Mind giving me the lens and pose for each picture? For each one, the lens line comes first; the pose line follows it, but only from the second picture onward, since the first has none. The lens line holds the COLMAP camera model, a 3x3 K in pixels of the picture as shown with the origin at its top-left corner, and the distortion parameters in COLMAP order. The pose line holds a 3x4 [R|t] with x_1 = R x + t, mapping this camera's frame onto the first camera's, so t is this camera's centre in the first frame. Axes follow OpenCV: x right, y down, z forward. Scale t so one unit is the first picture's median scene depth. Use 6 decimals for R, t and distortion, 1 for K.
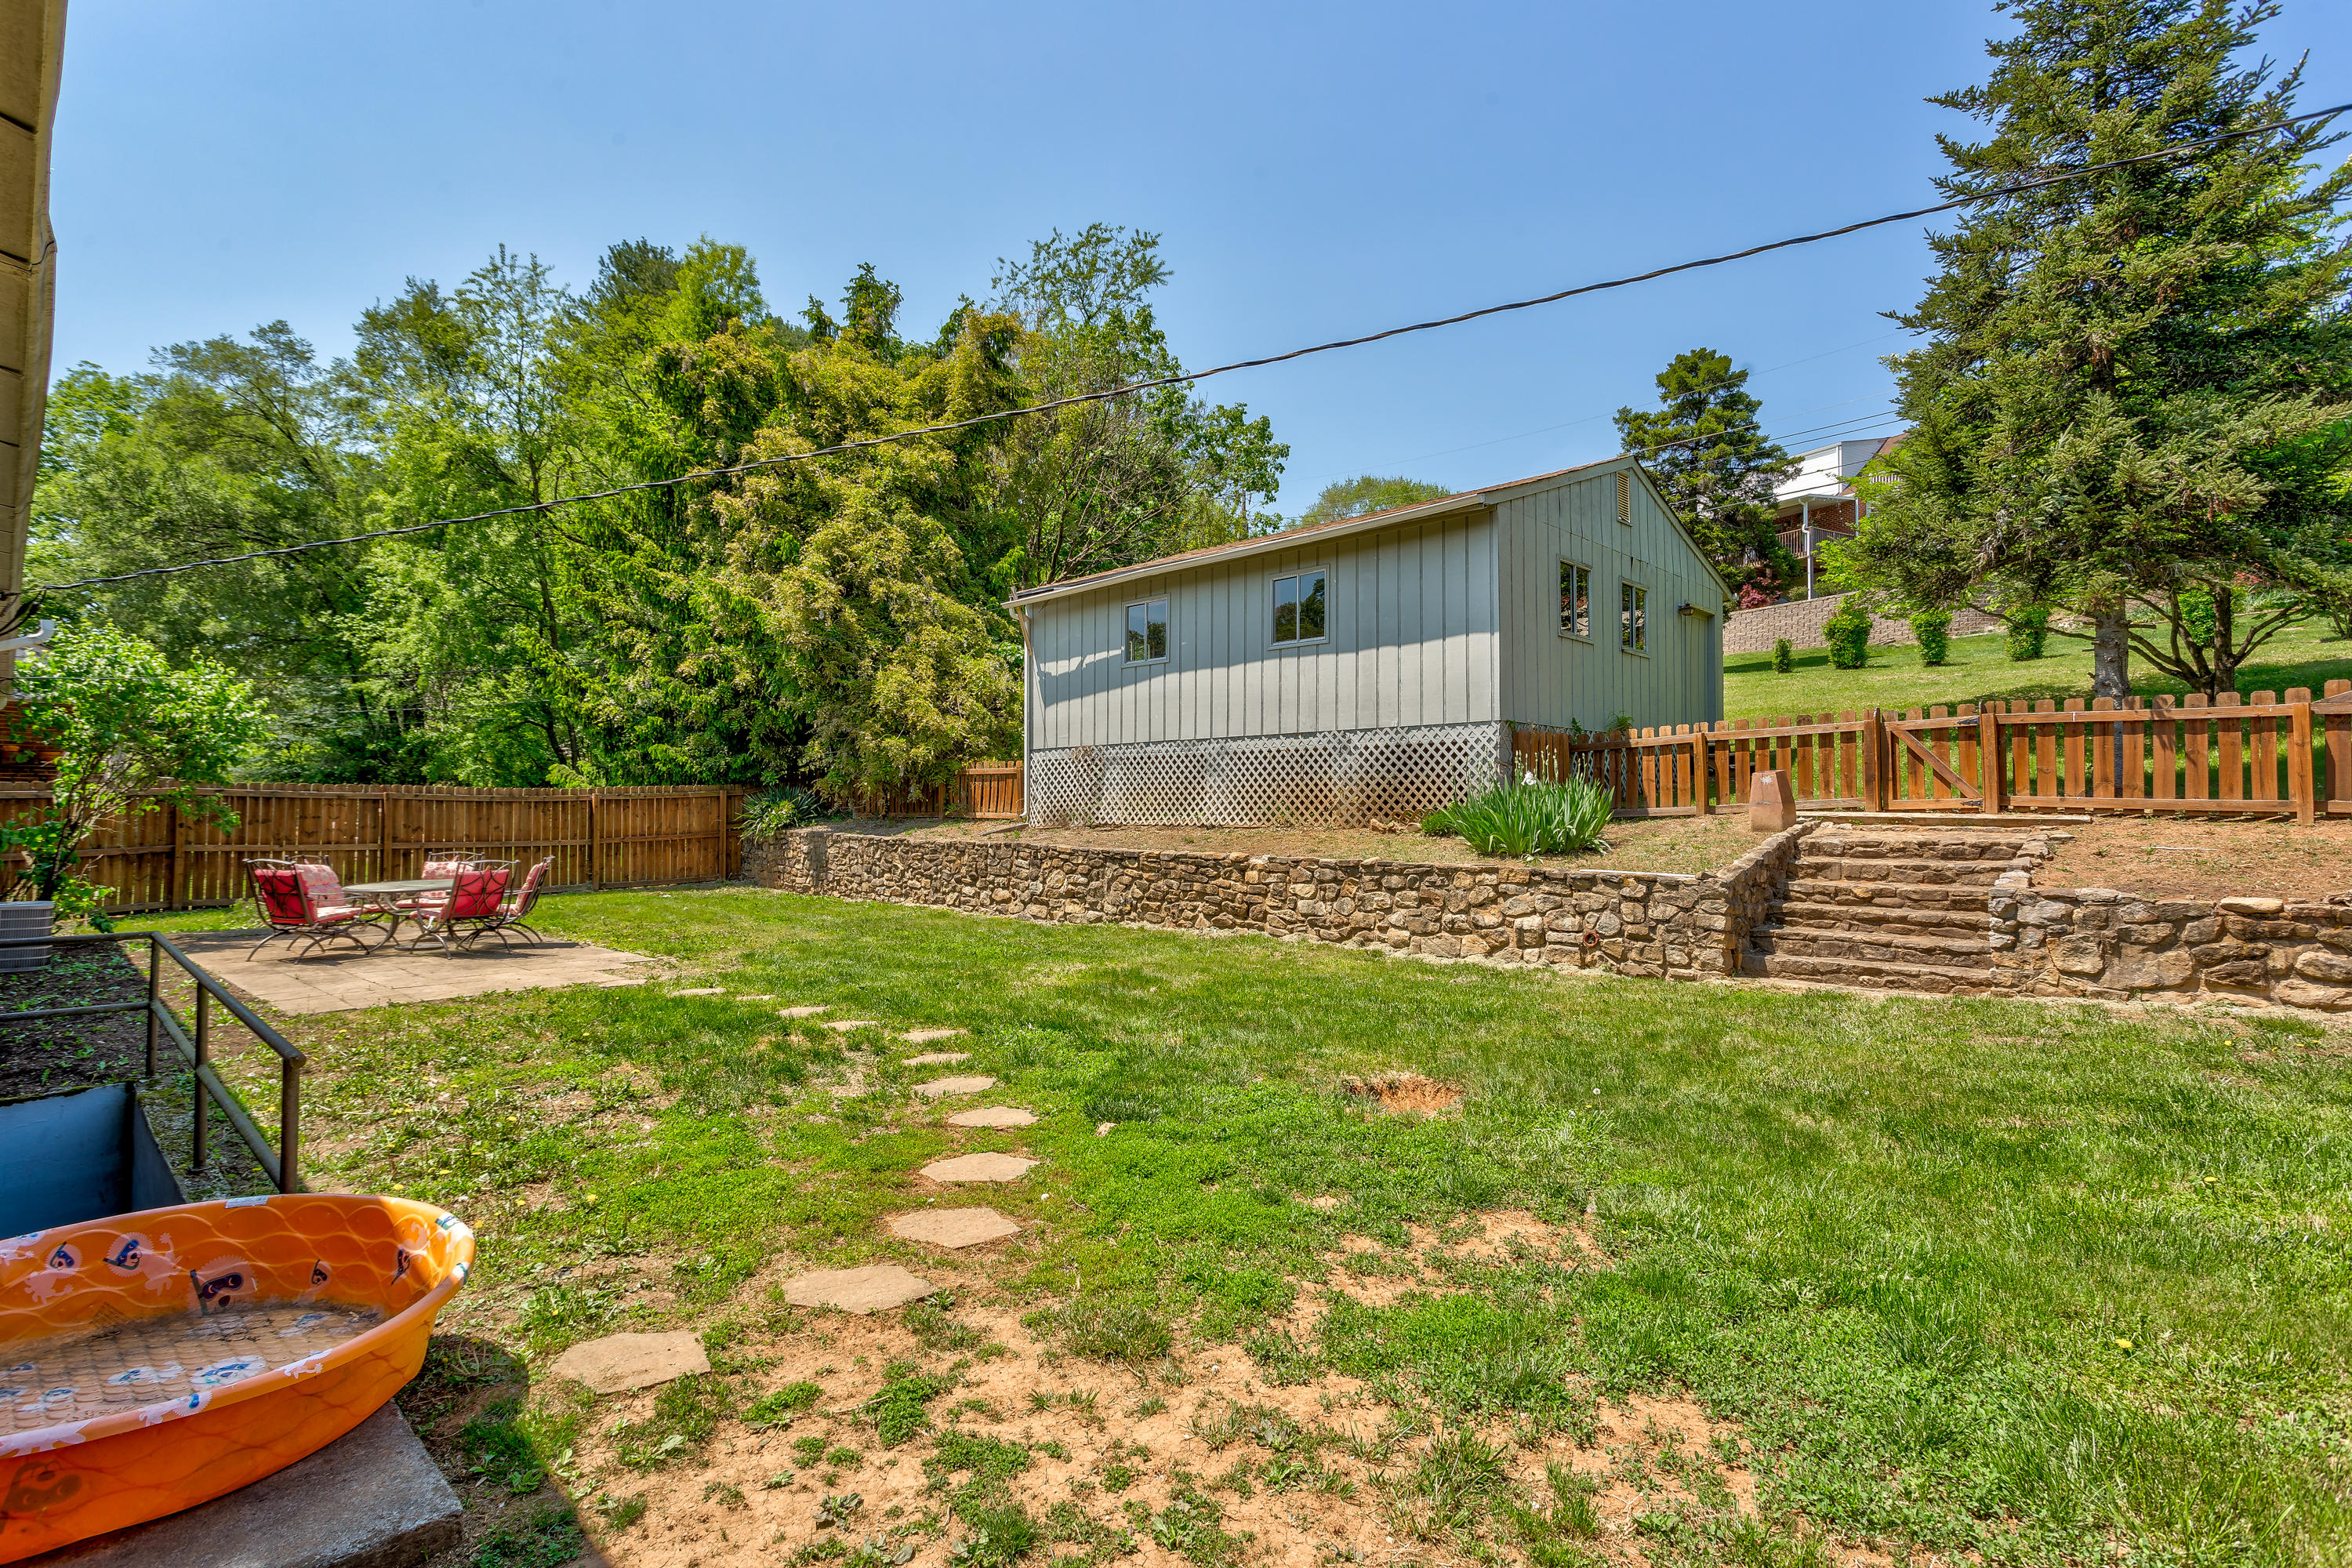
lens RADIAL K [[1108.4, 0, 1184.0], [0, 1108.4, 782.0], [0, 0, 1]] dist [0.012081, 0.000371]
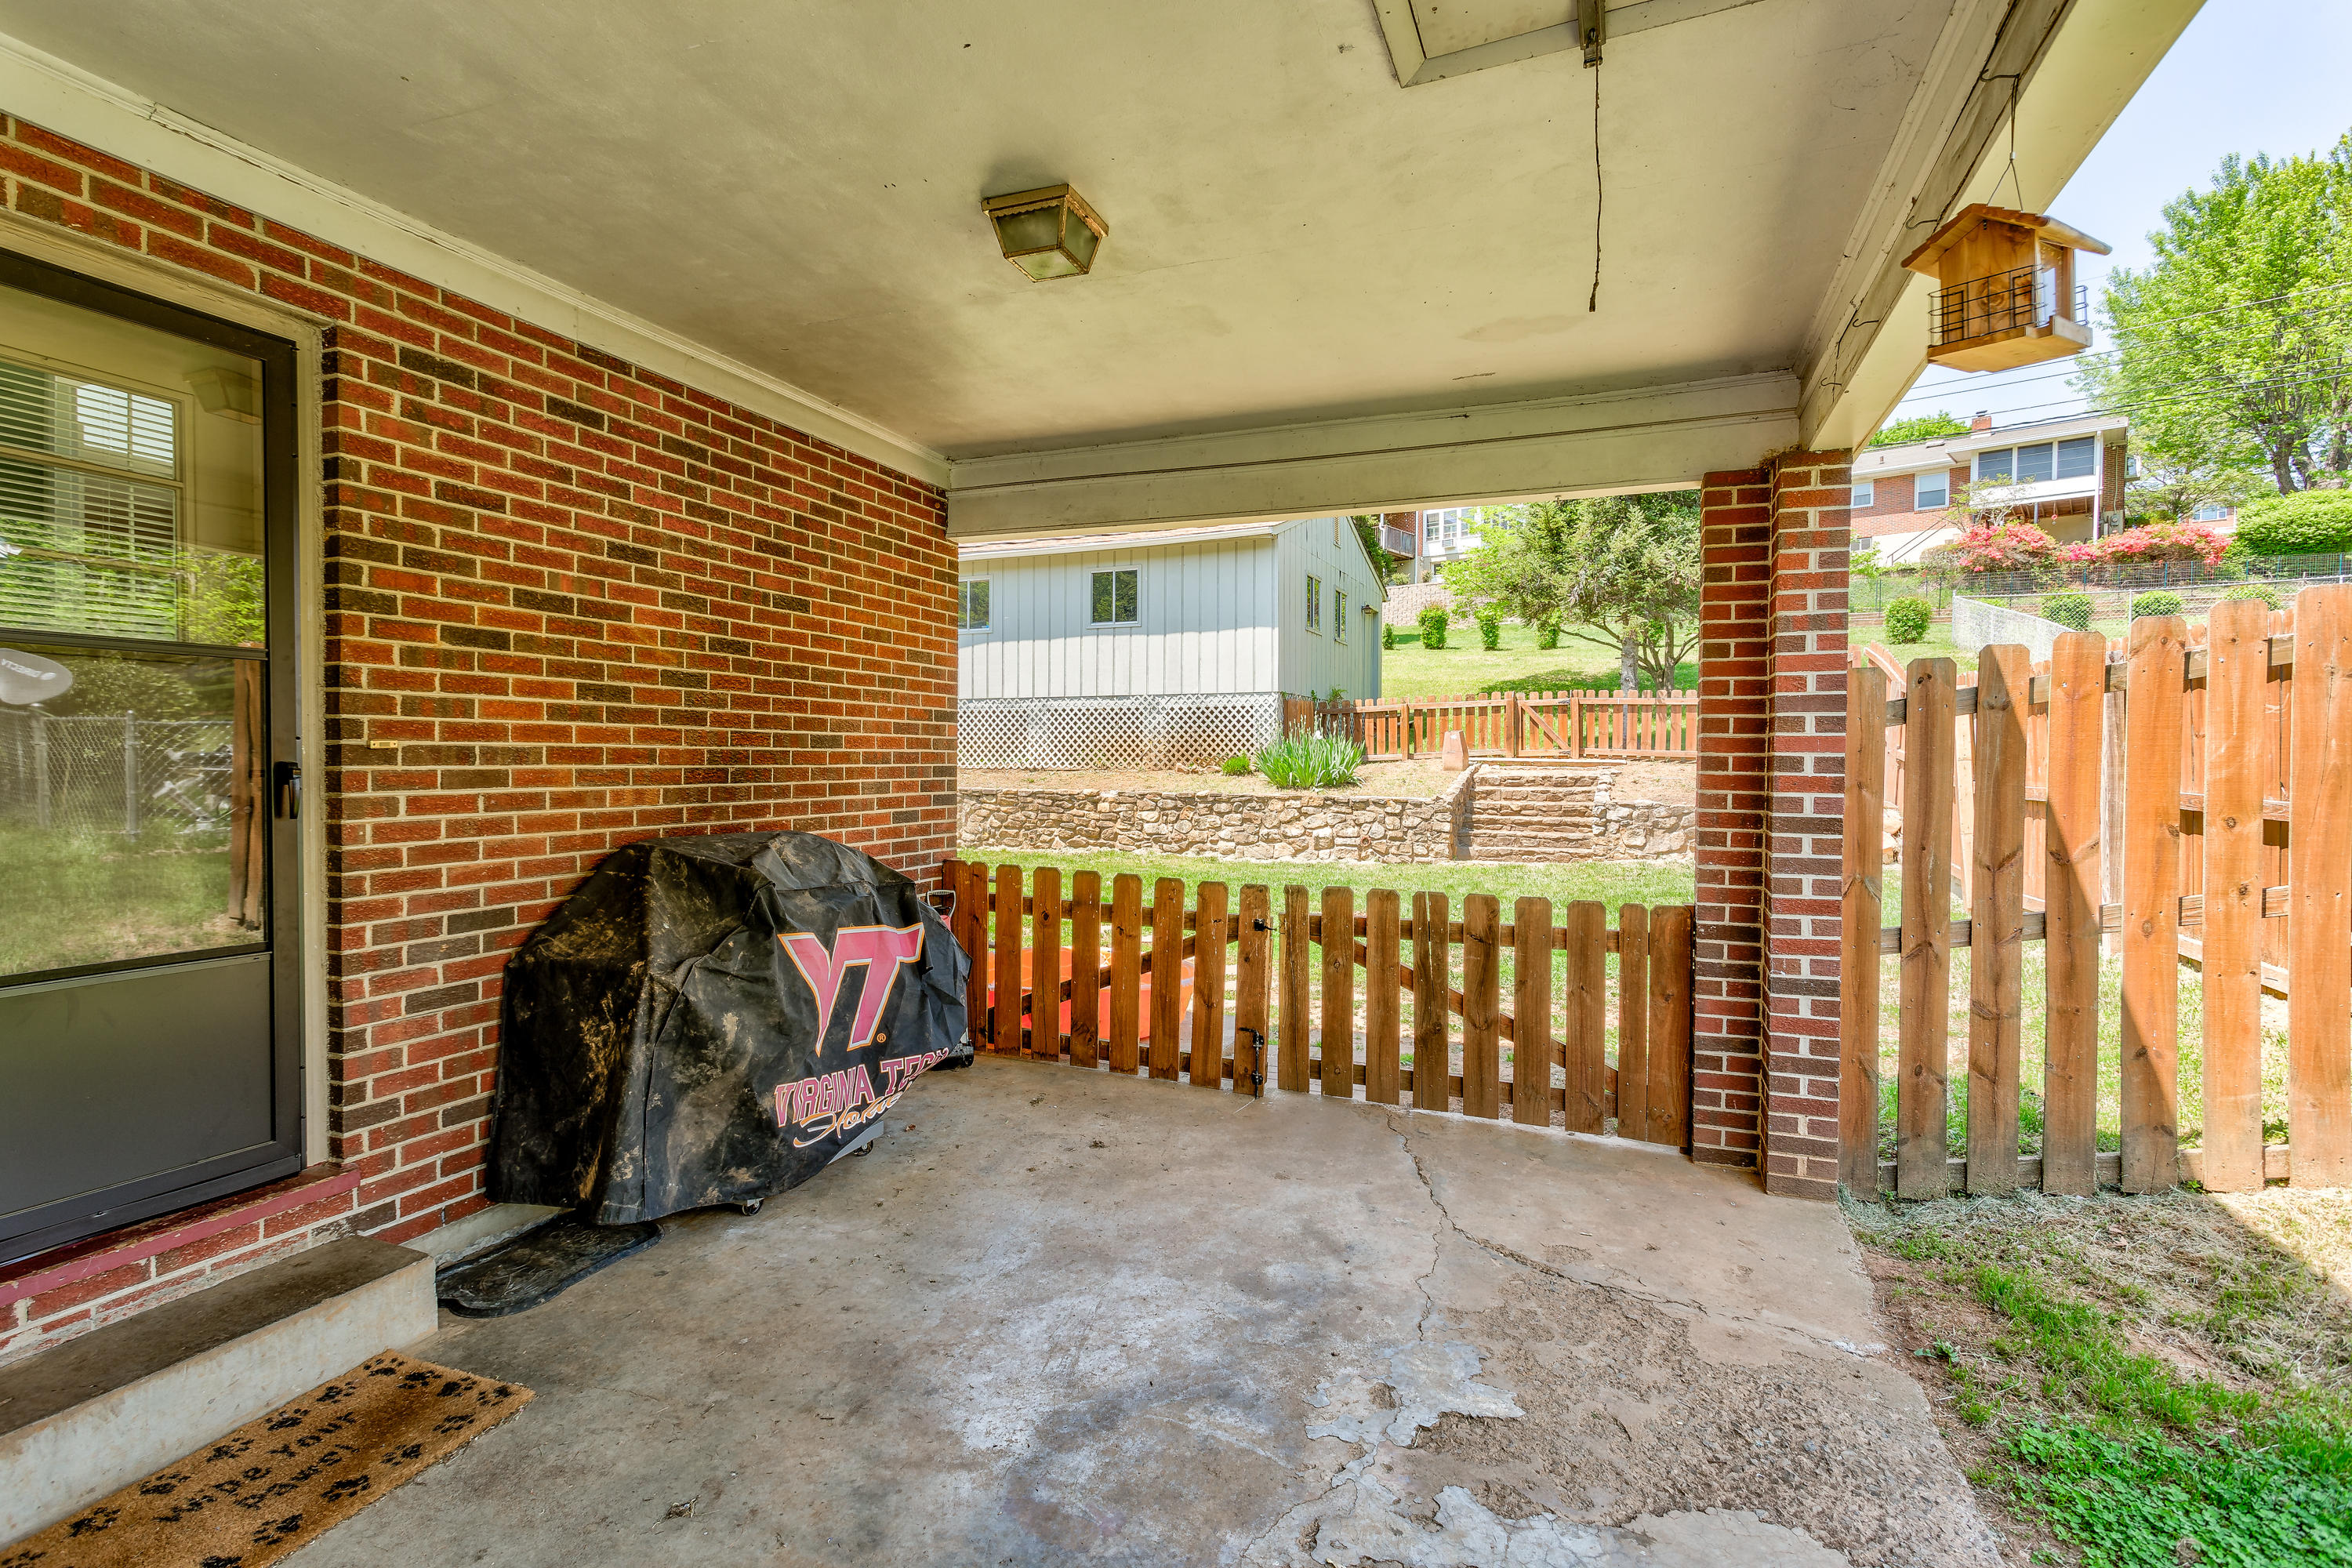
lens RADIAL K [[1108.4, 0, 1179.6], [0, 1108.4, 777.9], [0, 0, 1]] dist [0.012081, 0.000371]
pose [[0.932615, -0.006207, 0.360820, -0.383284], [-0.010406, 0.998974, 0.044081, -0.009074], [-0.360723, -0.044866, 0.931593, -0.292744]]
